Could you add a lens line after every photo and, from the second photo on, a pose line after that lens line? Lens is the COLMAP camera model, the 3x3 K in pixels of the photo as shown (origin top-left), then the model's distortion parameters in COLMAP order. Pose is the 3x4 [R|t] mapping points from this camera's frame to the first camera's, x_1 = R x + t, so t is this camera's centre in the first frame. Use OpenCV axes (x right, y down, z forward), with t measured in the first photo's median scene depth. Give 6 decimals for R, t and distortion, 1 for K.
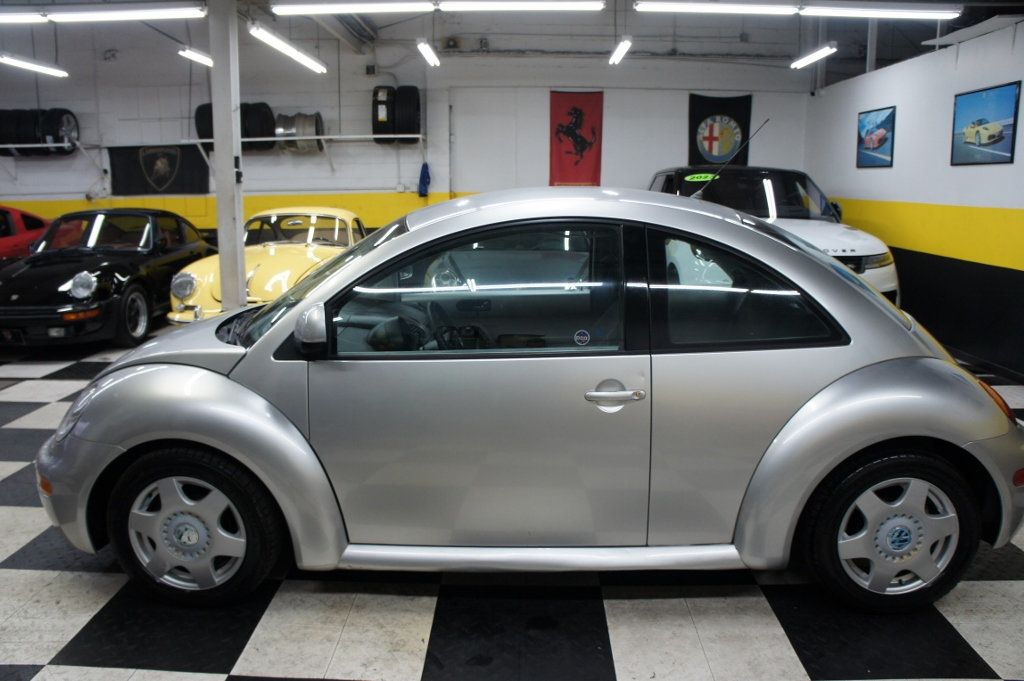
lens RADIAL K [[799.9, 0, 504.8], [0, 799.9, 339.4], [0, 0, 1]] dist [-0.186694, 0.131316]
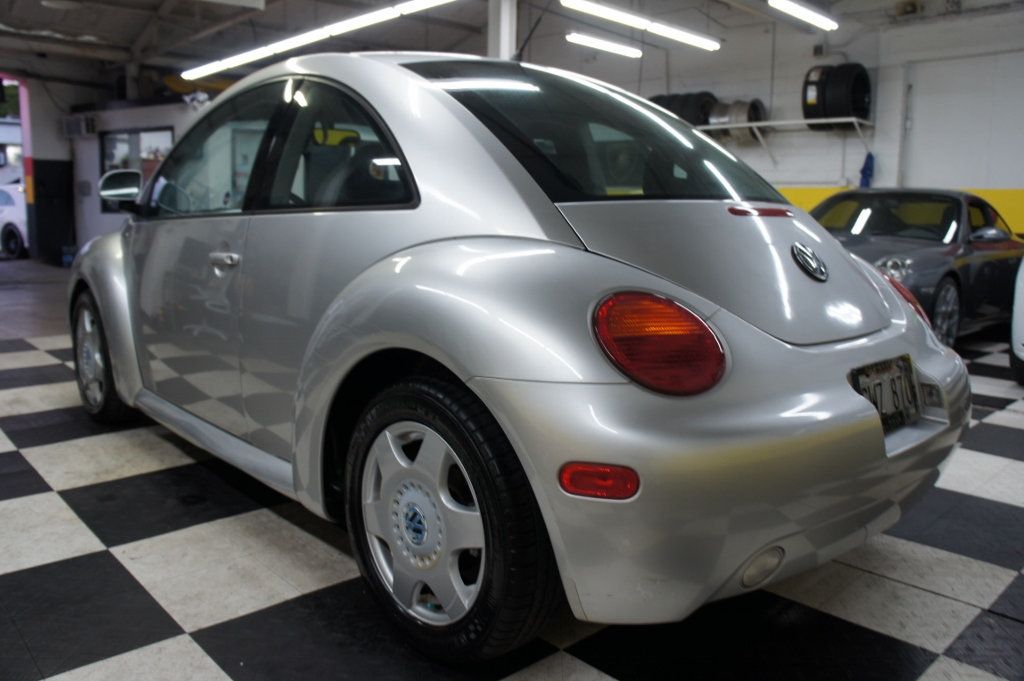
lens RADIAL K [[808.1, 0, 509.2], [0, 808.1, 339.5], [0, 0, 1]] dist [-0.184474, 0.139057]
pose [[0.697055, 0.123370, -0.706325, 0.394212], [-0.155440, 0.987661, 0.019110, 0.036427], [0.699967, 0.096470, 0.707630, 0.232067]]
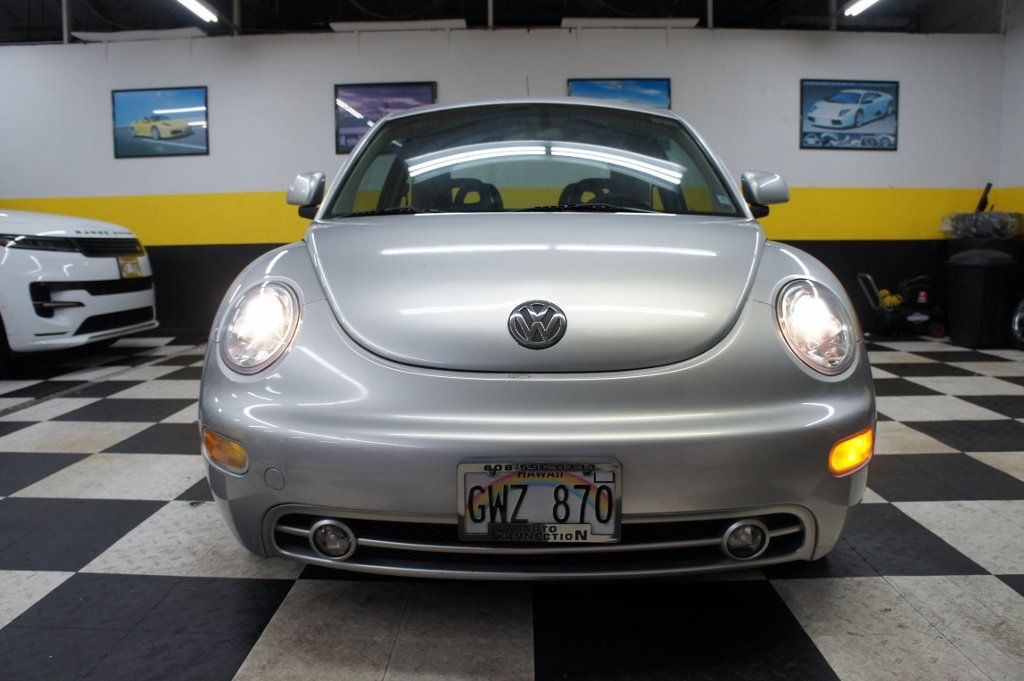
lens RADIAL K [[808.1, 0, 509.2], [0, 808.1, 339.5], [0, 0, 1]] dist [-0.184474, 0.139057]
pose [[-0.007374, -0.117387, 0.993059, -0.503055], [0.197280, 0.973397, 0.116528, -0.005923], [-0.980319, 0.196770, 0.015980, 0.521898]]
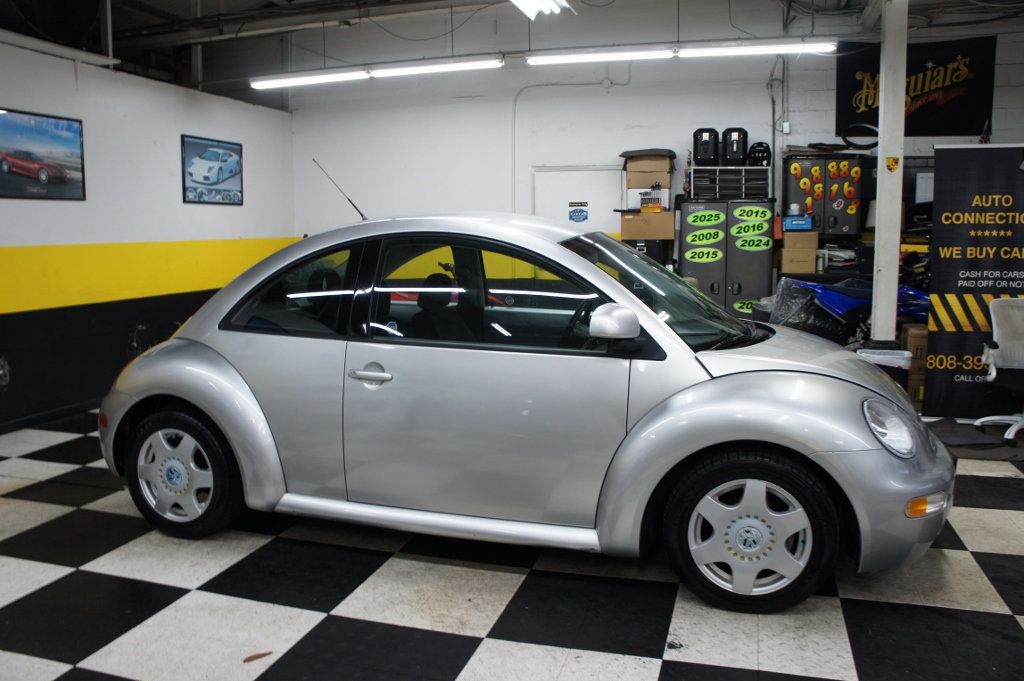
lens RADIAL K [[808.1, 0, 509.2], [0, 808.1, 339.5], [0, 0, 1]] dist [-0.184474, 0.139057]
pose [[-0.964181, -0.023210, 0.264228, -0.153745], [0.061840, 0.949043, 0.309019, -0.177653], [-0.257936, 0.314290, -0.913614, 1.014177]]
